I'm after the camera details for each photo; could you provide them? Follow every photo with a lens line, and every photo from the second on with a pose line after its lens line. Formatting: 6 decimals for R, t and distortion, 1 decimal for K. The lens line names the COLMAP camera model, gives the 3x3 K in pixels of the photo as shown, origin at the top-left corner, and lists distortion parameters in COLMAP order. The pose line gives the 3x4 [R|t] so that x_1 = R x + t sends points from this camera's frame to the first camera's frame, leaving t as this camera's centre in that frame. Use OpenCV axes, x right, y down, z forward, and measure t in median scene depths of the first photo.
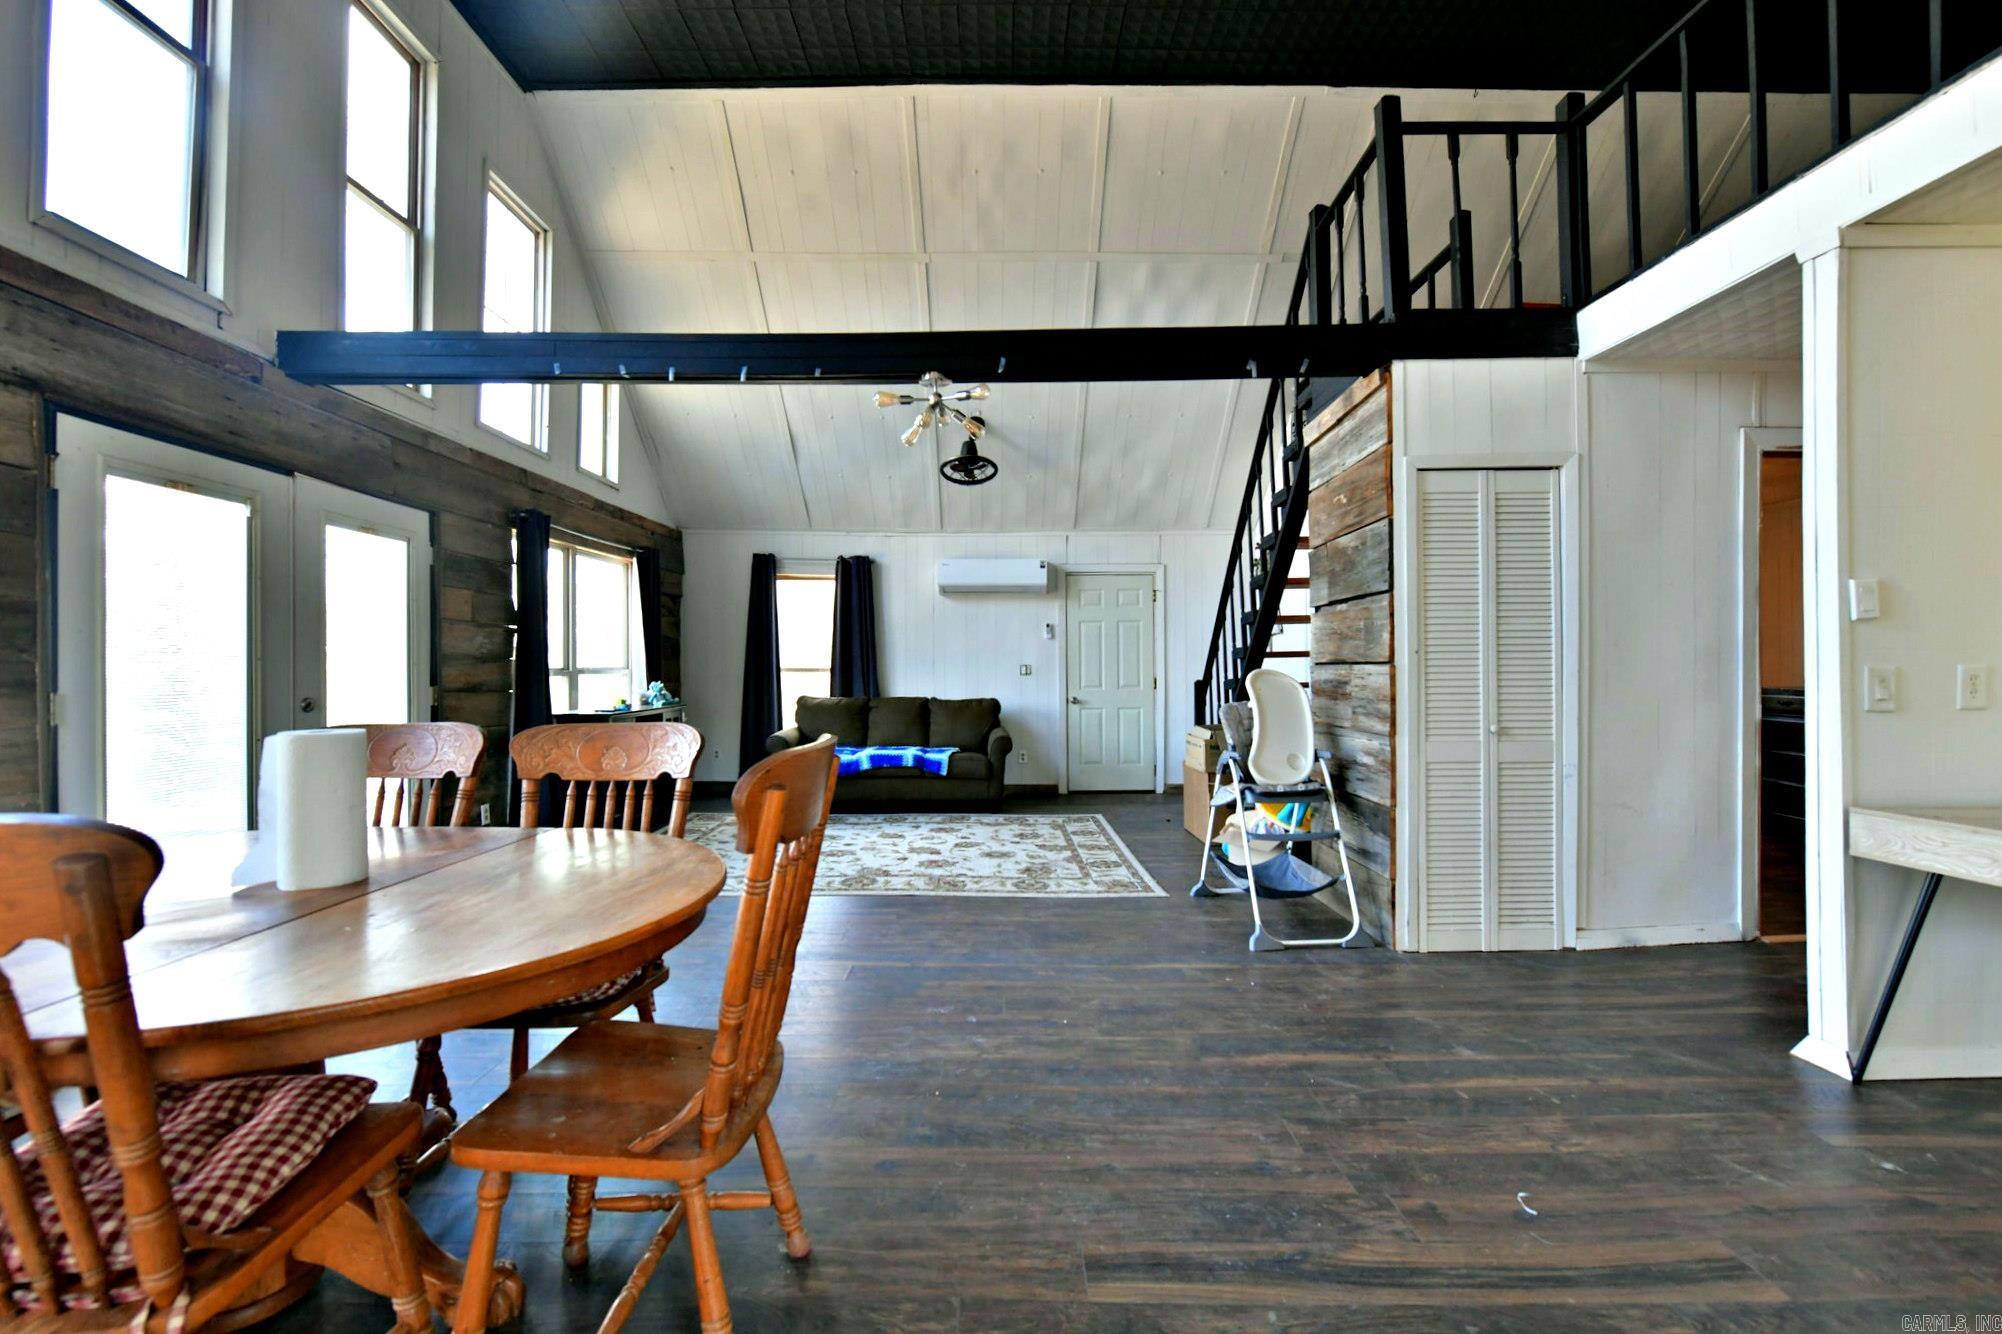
lens RADIAL K [[817.6, 0, 1001.3], [0, 817.6, 669.2], [0, 0, 1]] dist [-0.007260, -0.000232]
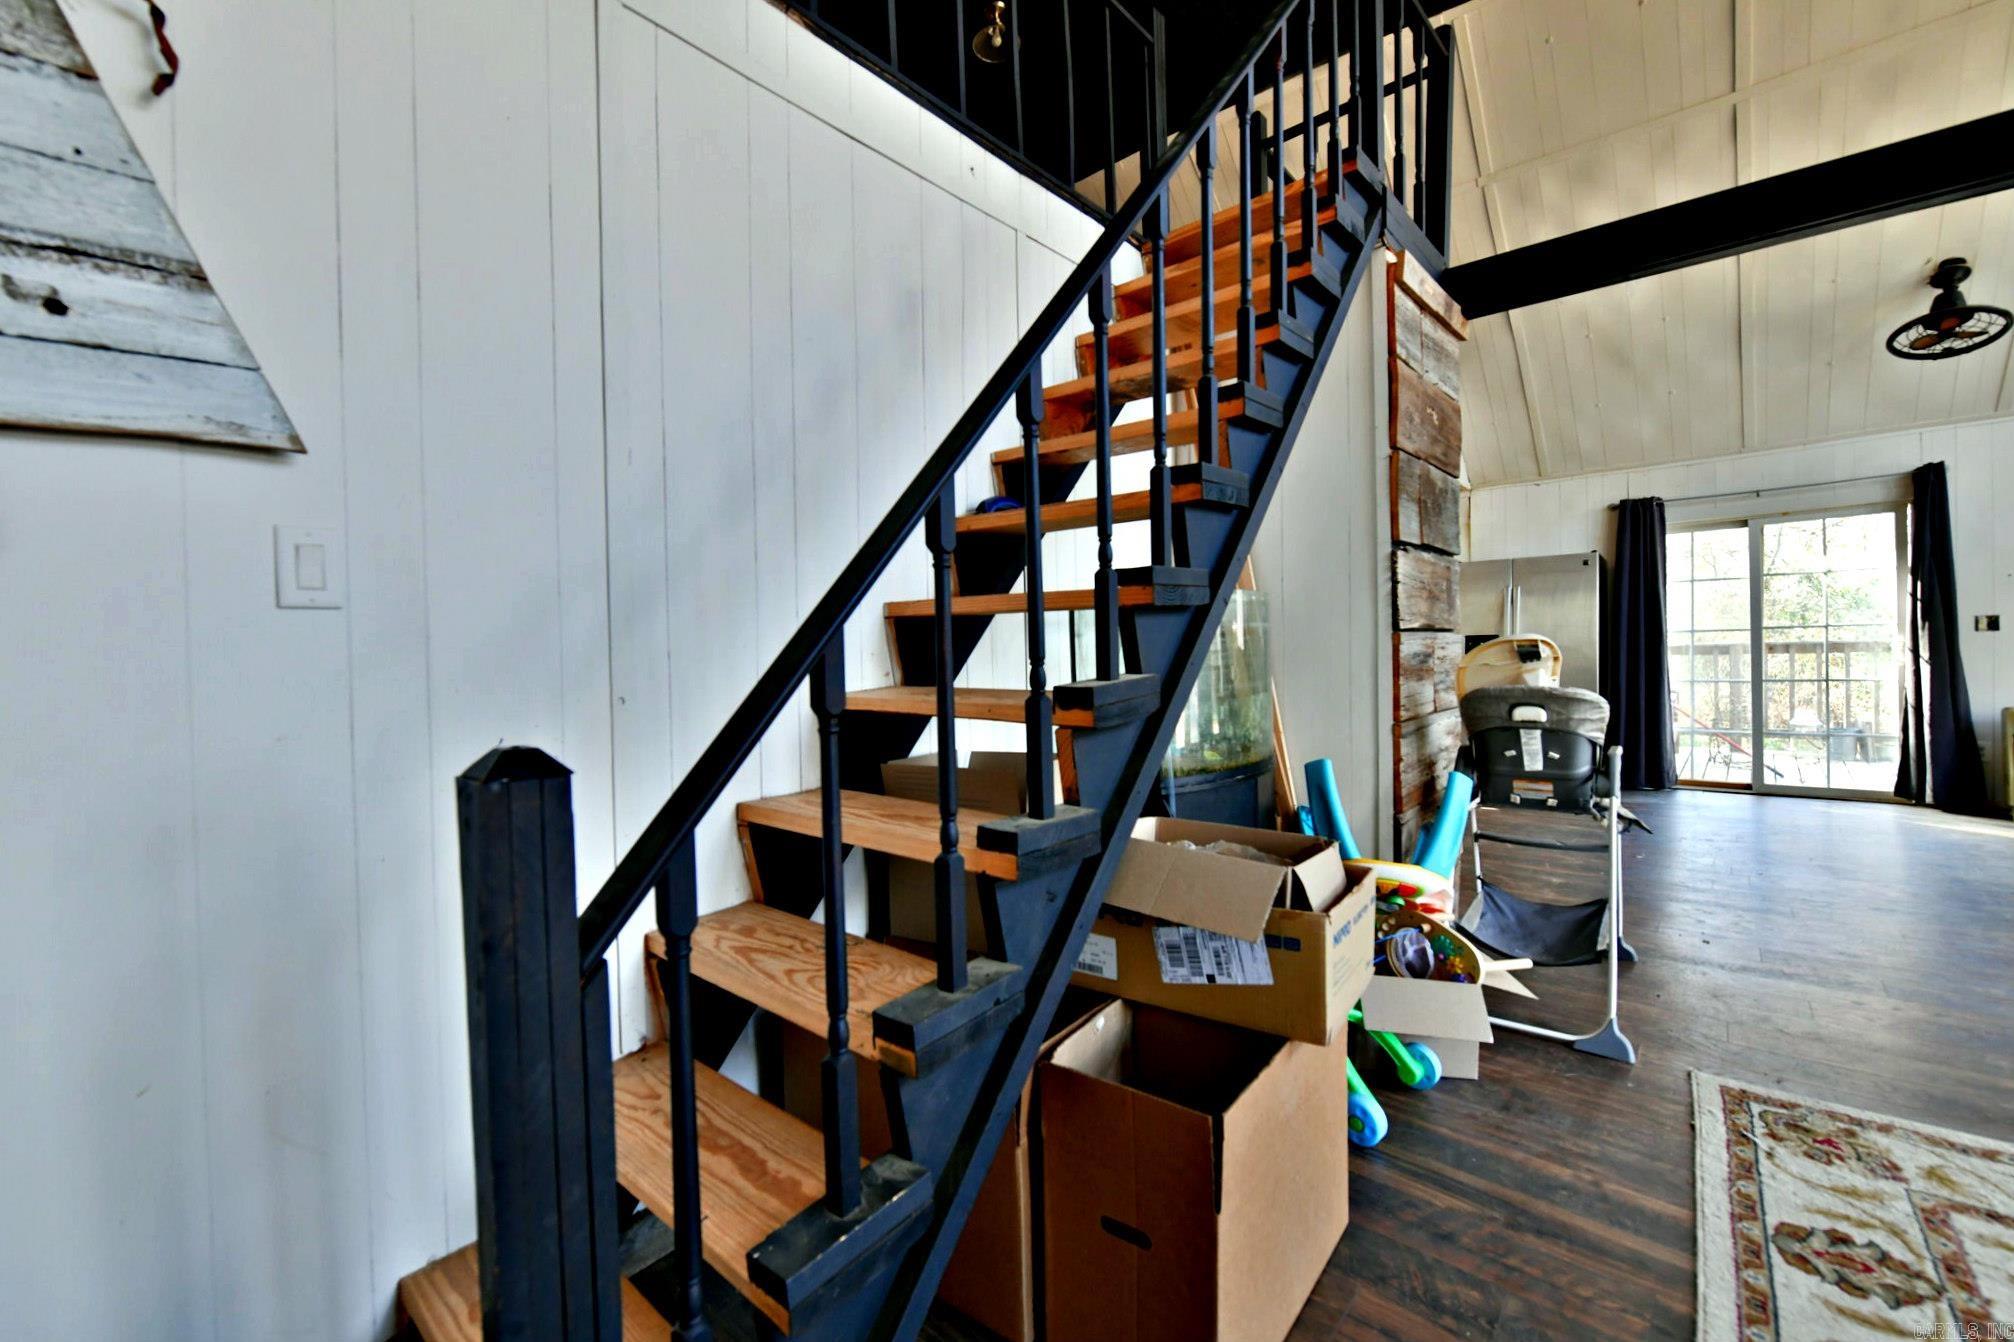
lens RADIAL K [[822.5, 0, 1007.4], [0, 822.5, 673.2], [0, 0, 1]] dist [-0.007260, -0.000232]
pose [[-0.751090, 0.005146, 0.660180, 0.212295], [0.028316, 0.999301, 0.024426, 0.003302], [-0.659592, 0.037040, -0.750711, 1.879372]]
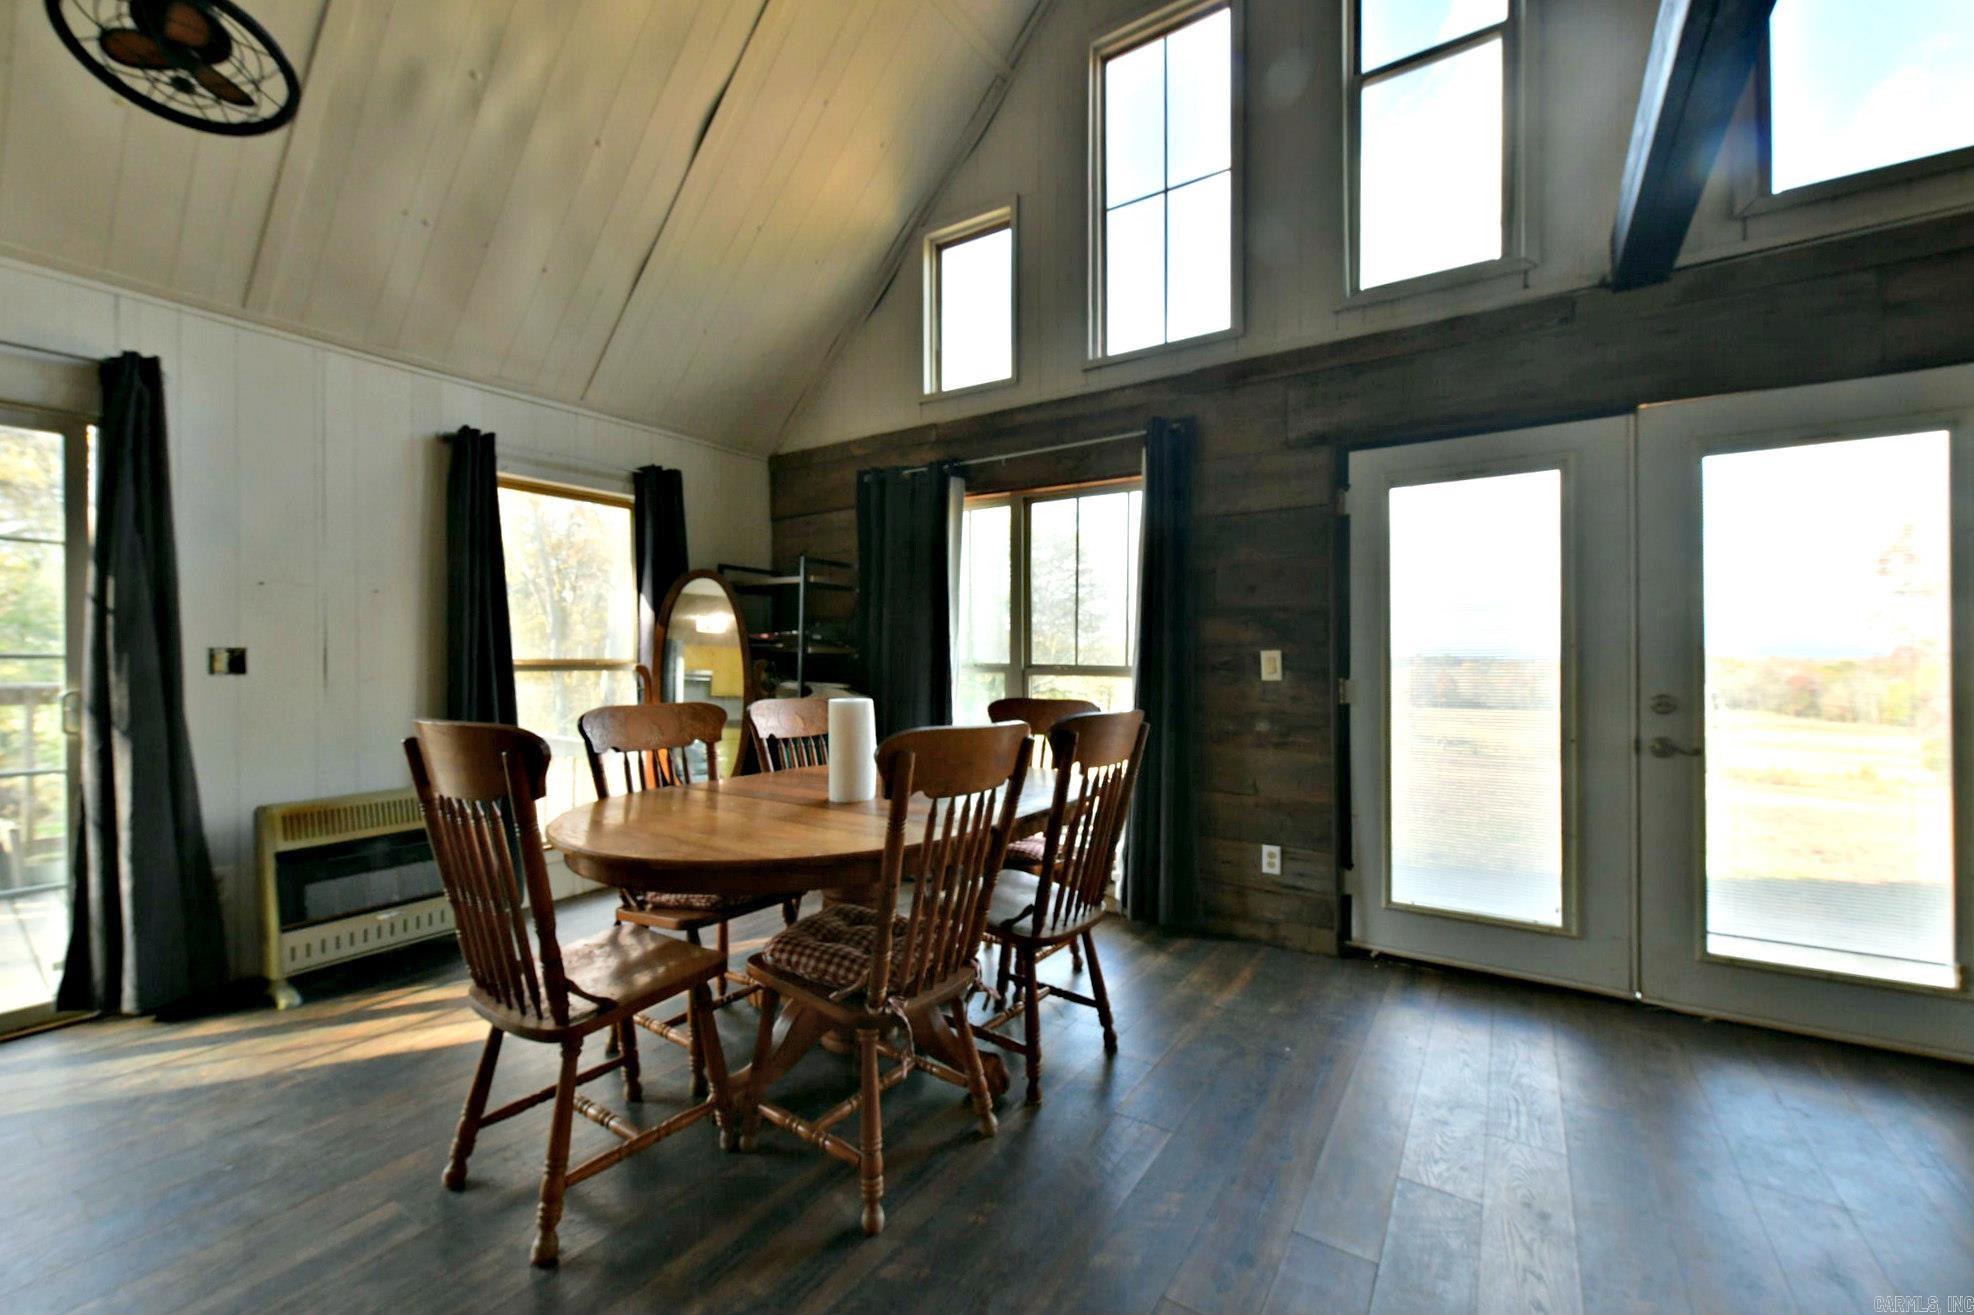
lens RADIAL K [[788.5, 0, 987.0], [0, 788.5, 657.5], [0, 0, 1]] dist [-0.000718, -0.000446]
pose [[-0.561326, -0.004878, -0.827581, 0.099772], [0.003022, 0.999964, -0.007944, 0.004140], [0.827589, -0.006961, -0.561291, 0.824823]]
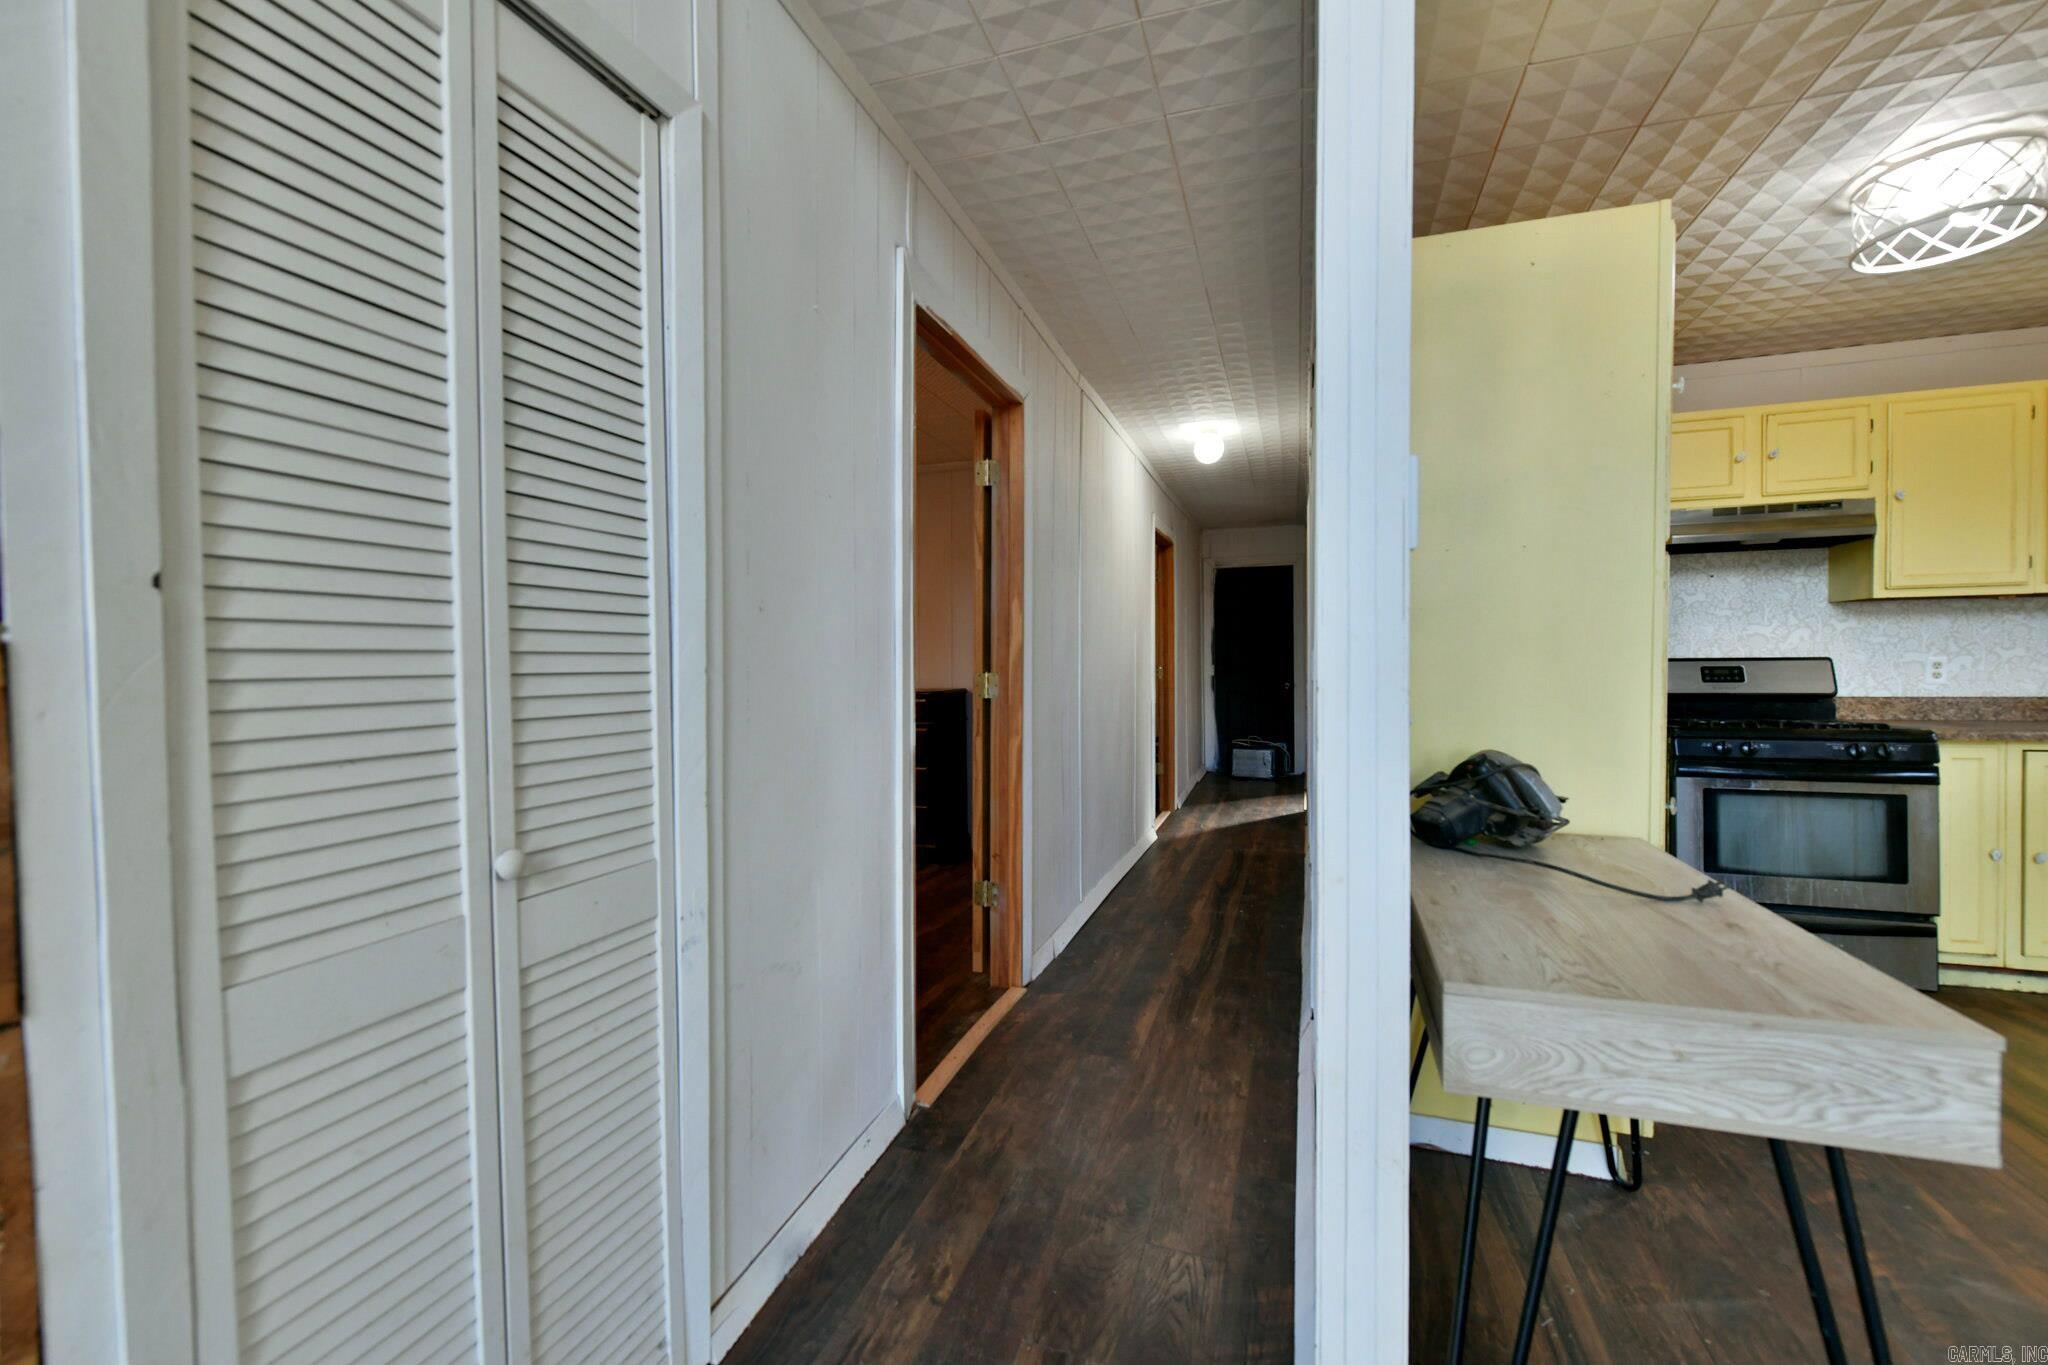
lens RADIAL K [[819.2, 0, 1025.2], [0, 819.2, 683.1], [0, 0, 1]] dist [-0.006659, -0.000550]
pose [[0.329753, -0.019505, 0.943866, 0.345398], [0.005831, 0.999810, 0.018624, 0.001989], [-0.944049, -0.000638, 0.329804, 0.646573]]
